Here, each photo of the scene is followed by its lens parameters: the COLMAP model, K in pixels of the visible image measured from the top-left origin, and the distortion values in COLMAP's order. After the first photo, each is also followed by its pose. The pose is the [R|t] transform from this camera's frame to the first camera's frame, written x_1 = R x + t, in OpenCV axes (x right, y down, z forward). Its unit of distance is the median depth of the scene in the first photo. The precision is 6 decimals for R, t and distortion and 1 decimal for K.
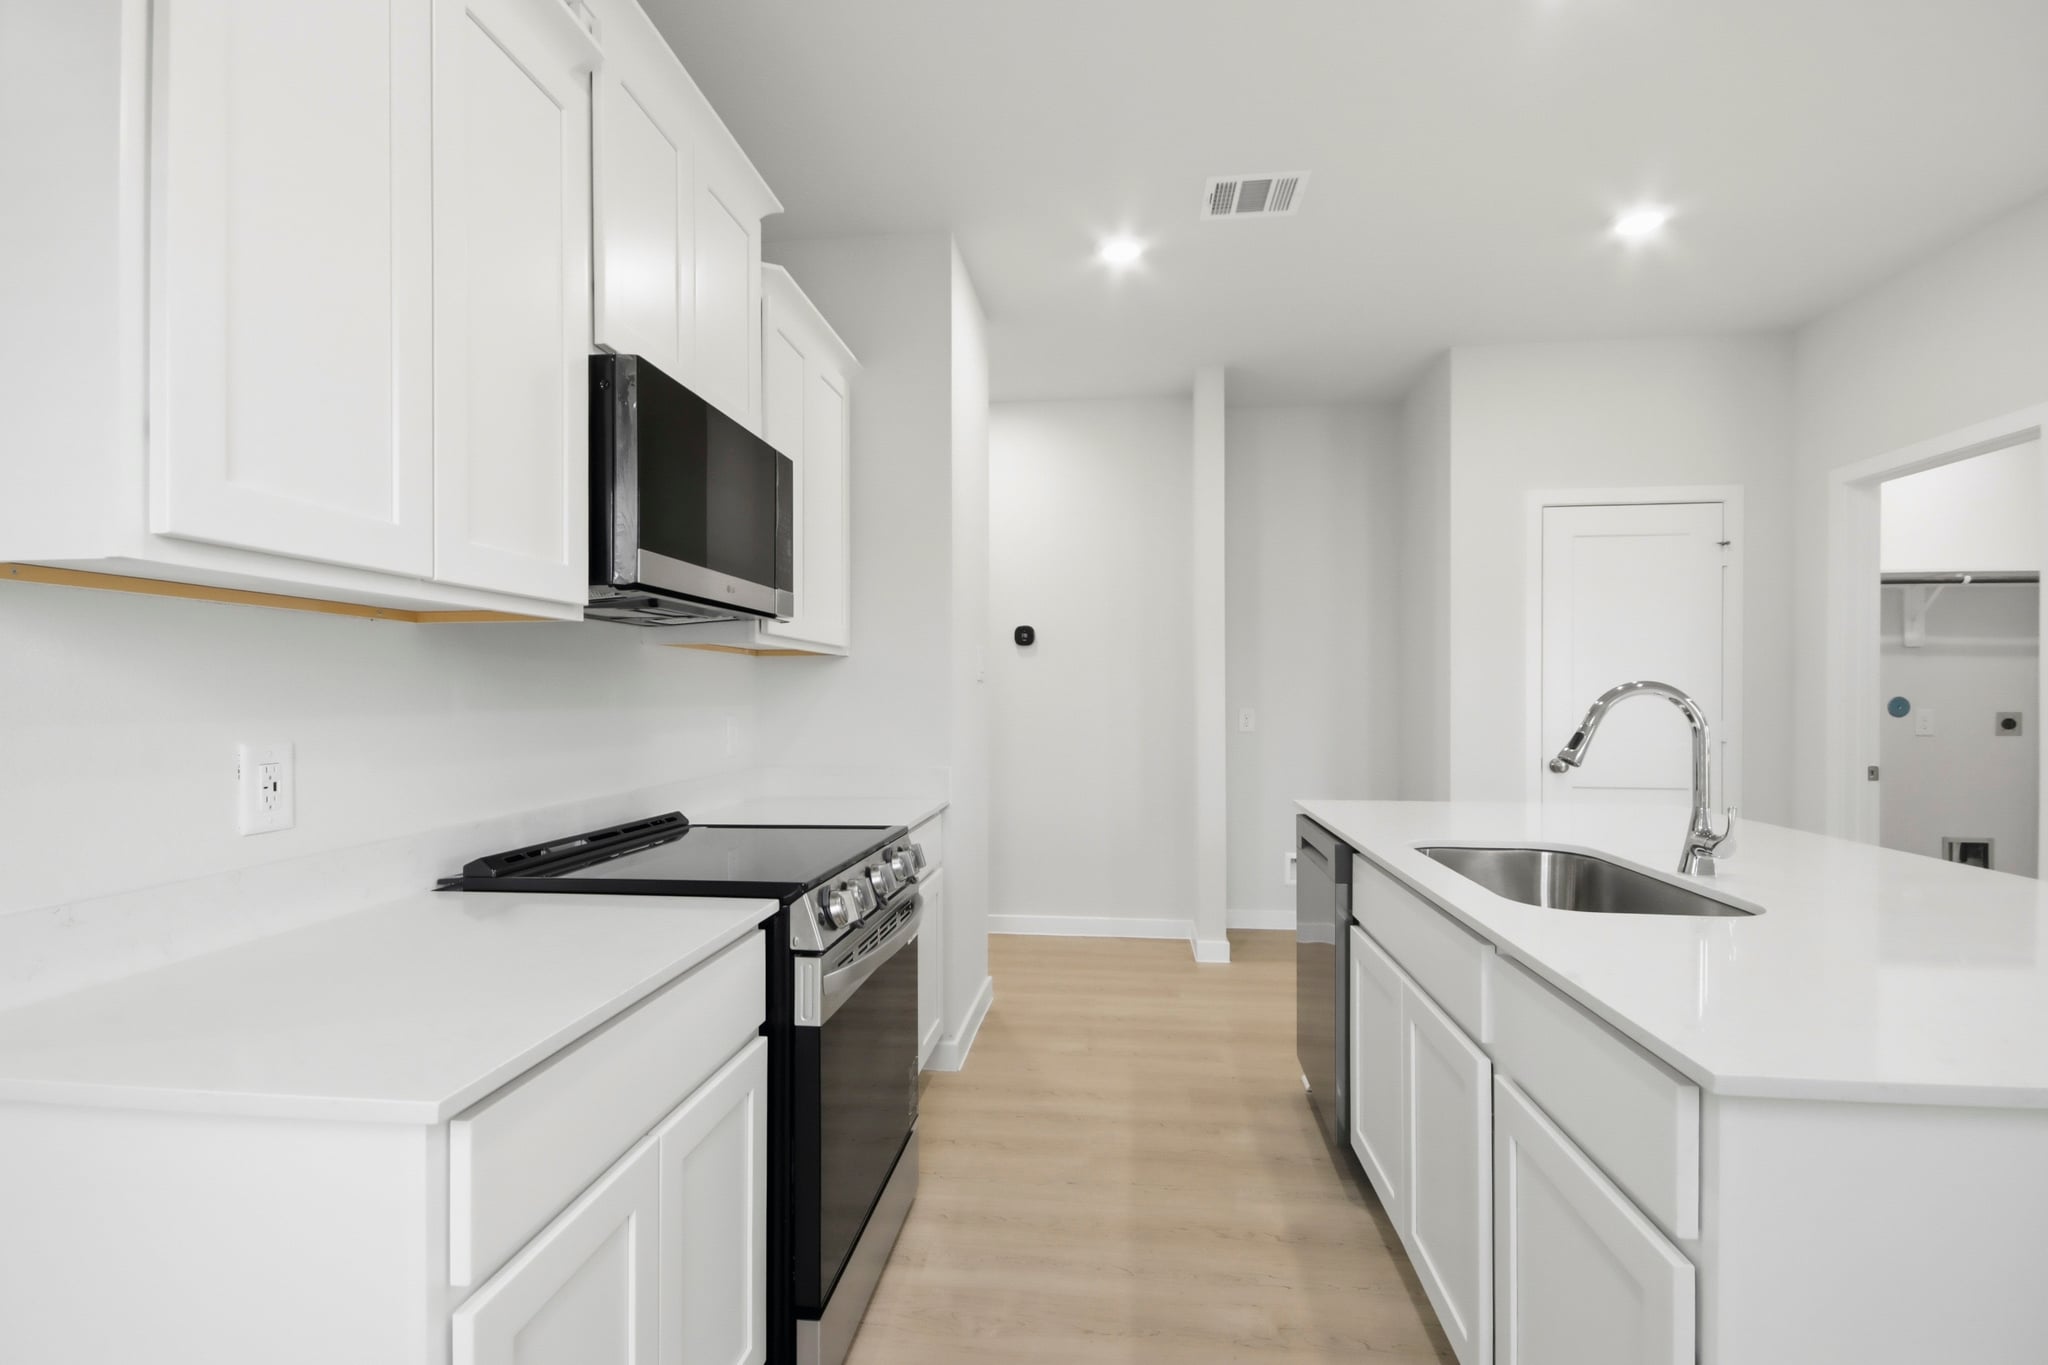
lens RADIAL K [[948.1, 0, 1011.4], [0, 948.1, 698.0], [0, 0, 1]] dist [0.000629, -0.000096]
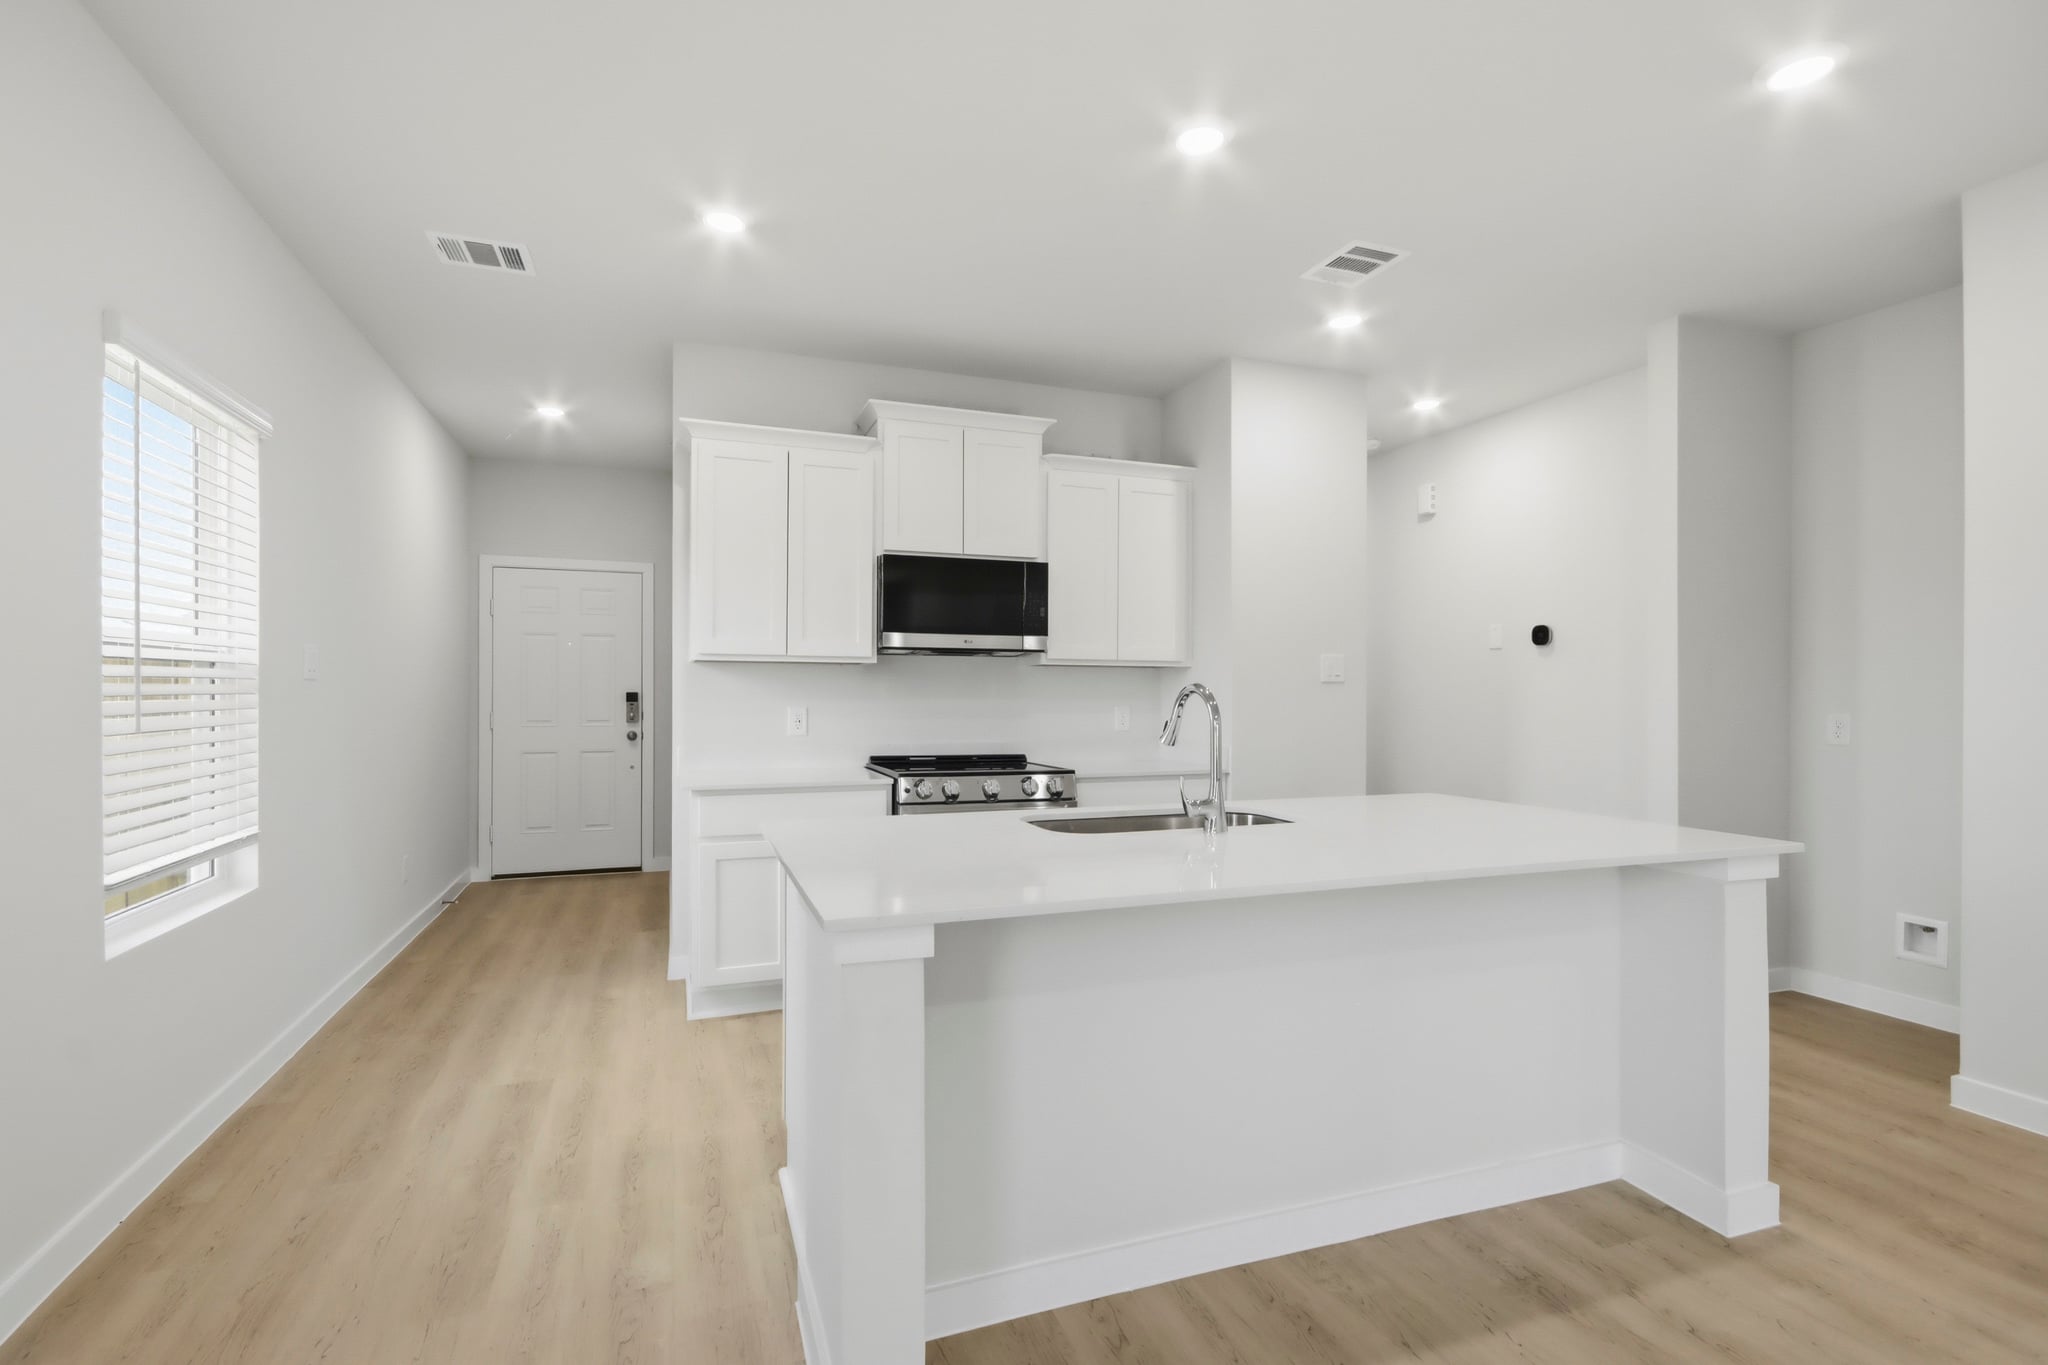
lens RADIAL K [[951.0, 0, 1020.0], [0, 951.0, 693.6], [0, 0, 1]] dist [0.011589, 0.000529]
pose [[0.459733, 0.001654, -0.888055, 1.340519], [-0.006913, 0.999975, -0.001716, 0.001165], [0.888030, 0.006928, 0.459733, 0.122284]]
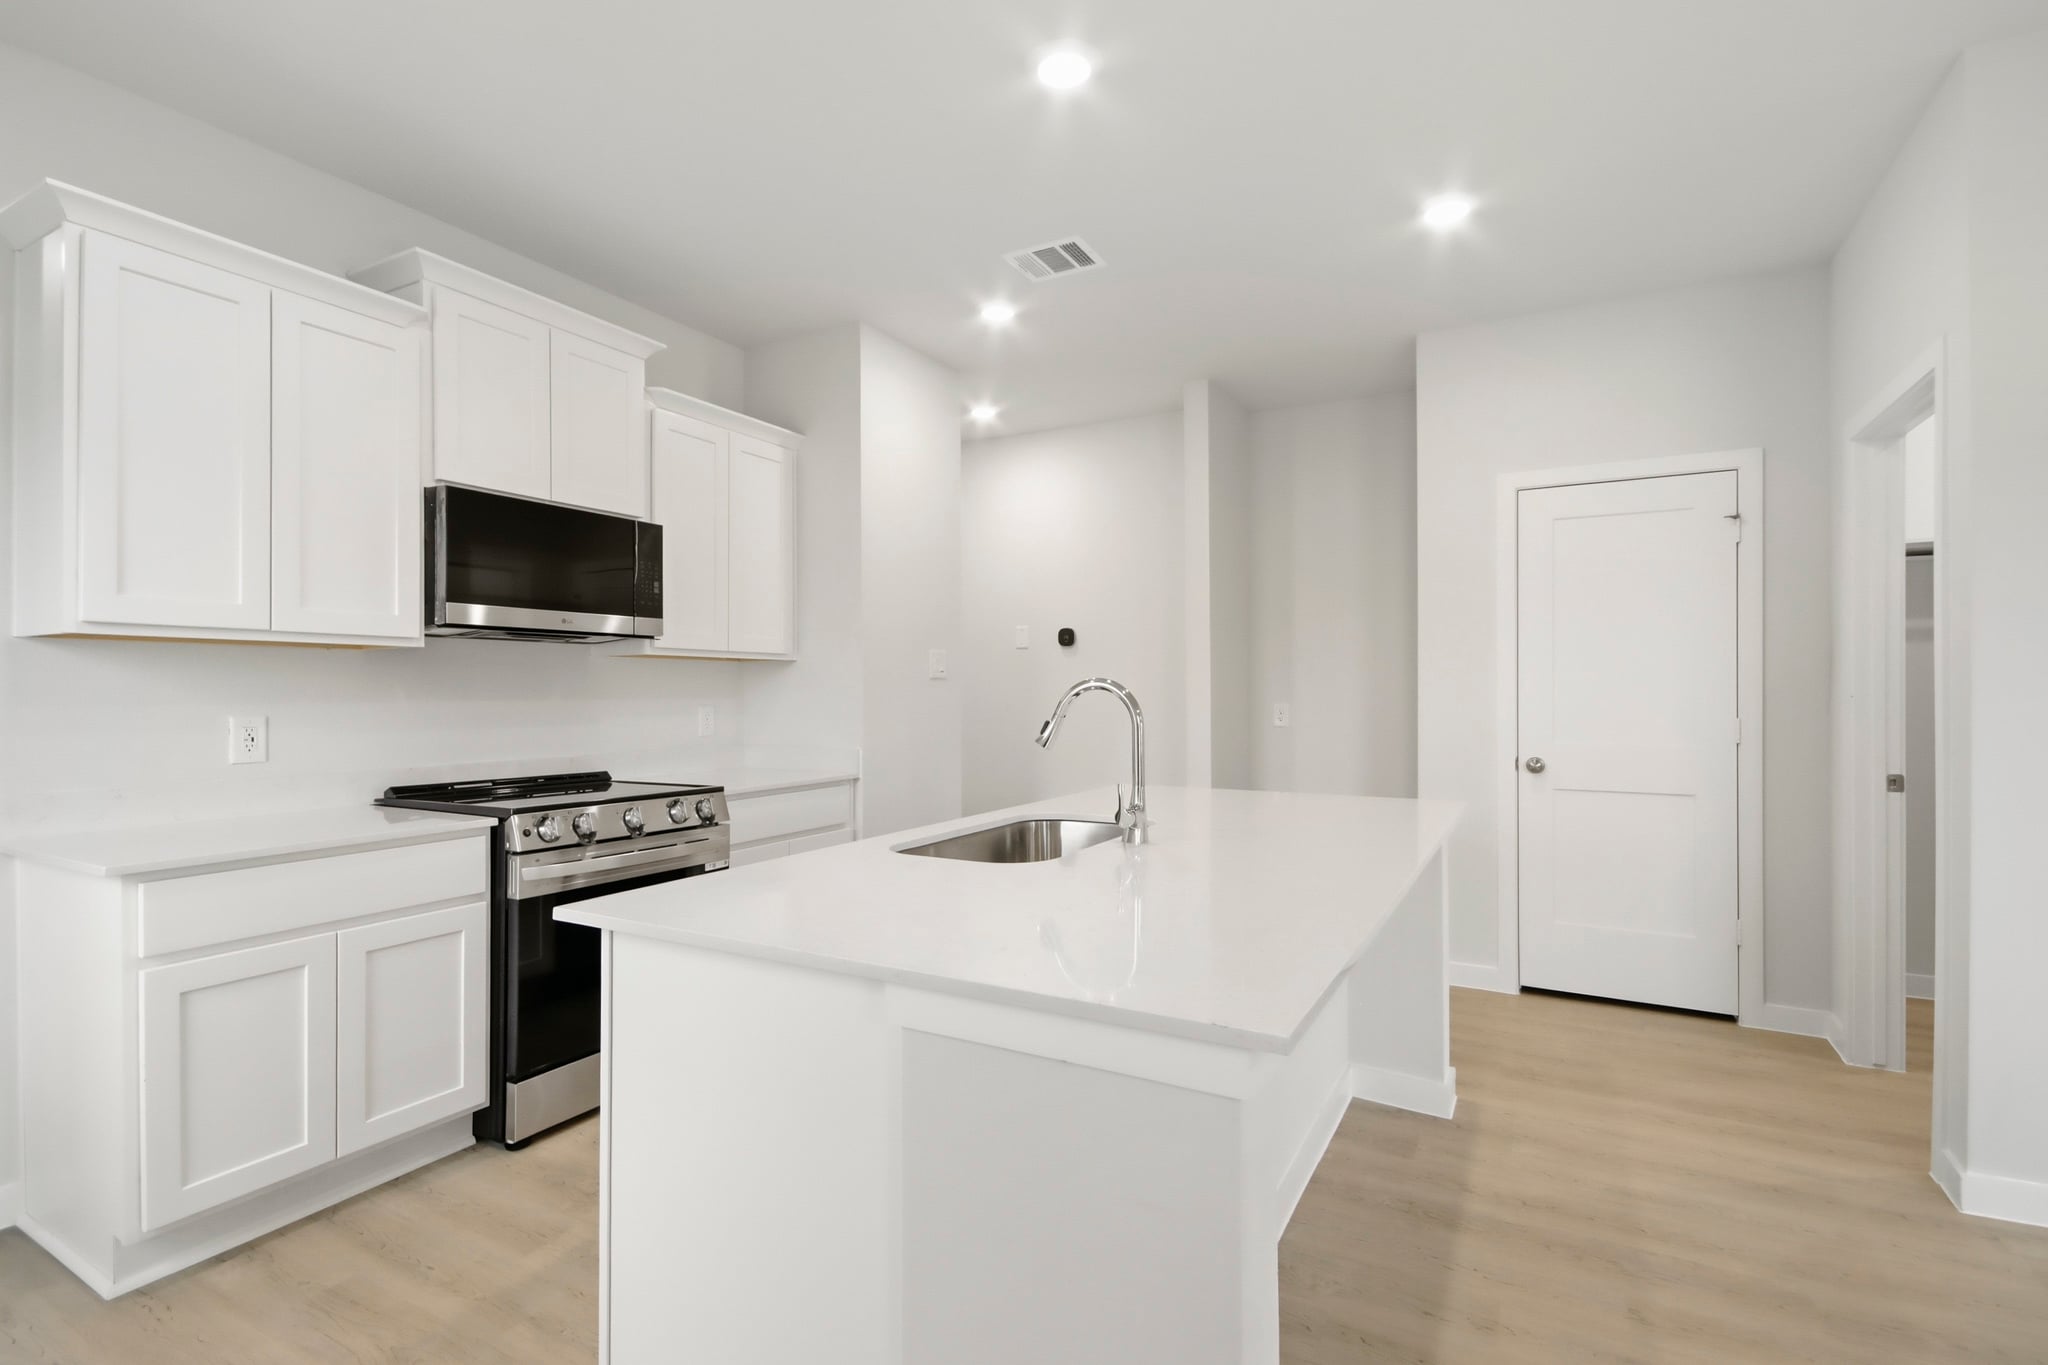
lens RADIAL K [[951.0, 0, 1020.0], [0, 951.0, 693.6], [0, 0, 1]] dist [0.011589, 0.000529]
pose [[0.926256, -0.000167, -0.376896, 0.793435], [0.000172, 1.000000, -0.000020, 0.000804], [0.376896, -0.000046, 0.926256, -0.113953]]
